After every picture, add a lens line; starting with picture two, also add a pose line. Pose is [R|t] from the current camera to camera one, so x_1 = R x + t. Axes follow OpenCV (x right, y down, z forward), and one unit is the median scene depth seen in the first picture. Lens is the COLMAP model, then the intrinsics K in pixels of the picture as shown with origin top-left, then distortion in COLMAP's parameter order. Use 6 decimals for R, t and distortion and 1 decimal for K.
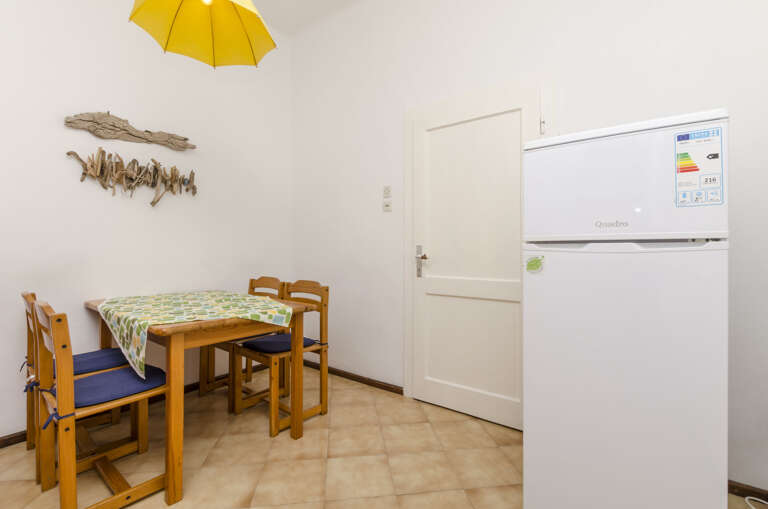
lens RADIAL K [[353.2, 0, 381.7], [0, 353.2, 251.1], [0, 0, 1]] dist [-0.003011, -0.000062]
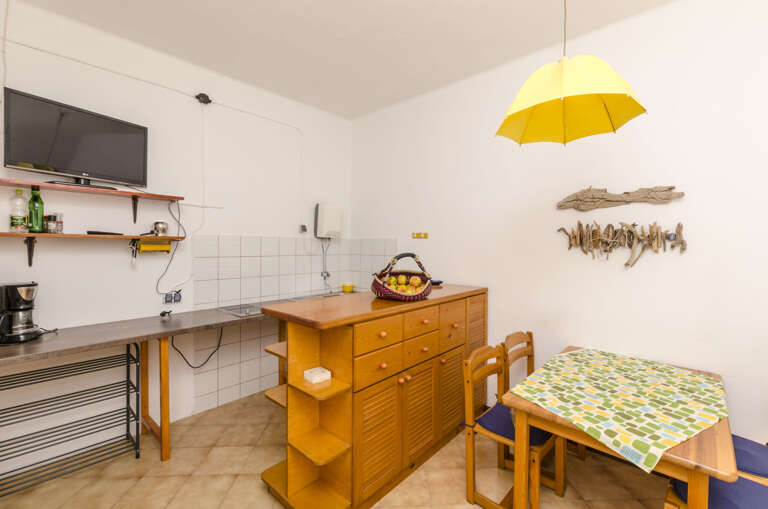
lens RADIAL K [[328.7, 0, 387.5], [0, 328.7, 252.4], [0, 0, 1]] dist [0.009676, -0.000422]
pose [[-0.063579, 0.018782, -0.997800, 0.339455], [-0.001584, 0.999820, 0.018921, -0.192815], [0.997976, 0.002784, -0.063538, 0.393322]]
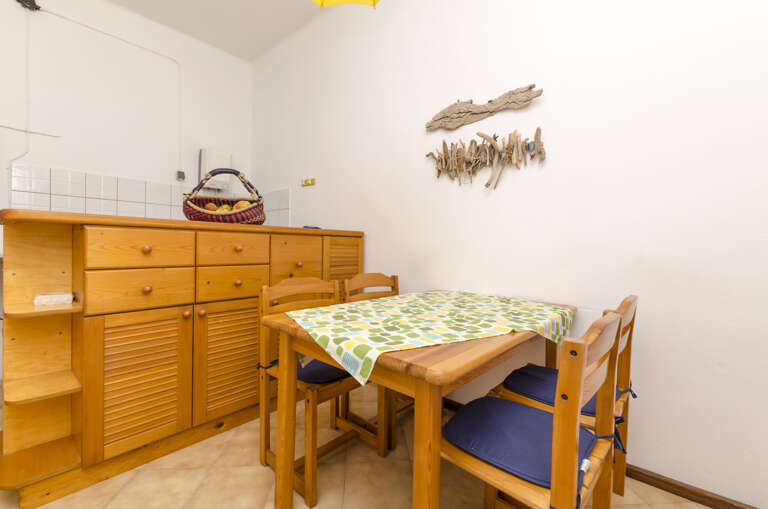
lens RADIAL K [[328.7, 0, 382.6], [0, 328.7, 250.9], [0, 0, 1]] dist [0.009676, -0.000422]
pose [[-0.041690, 0.013747, -0.999036, 0.151714], [-0.013035, 0.999813, 0.014301, 0.013002], [0.999046, 0.013618, -0.041503, 0.808677]]
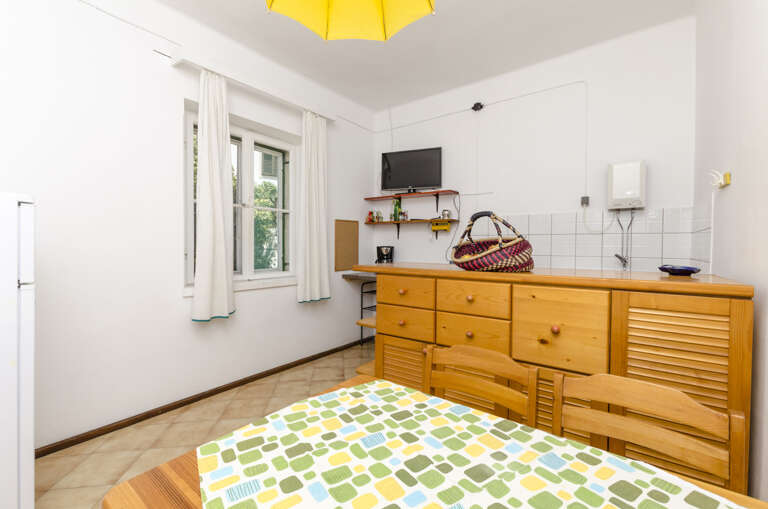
lens RADIAL K [[328.7, 0, 390.8], [0, 328.7, 252.3], [0, 0, 1]] dist [0.009676, -0.000422]
pose [[-0.998597, -0.007951, -0.052348, -0.387493], [-0.008771, 0.999842, 0.015435, -0.086822], [0.052217, 0.015873, -0.998510, 1.152872]]
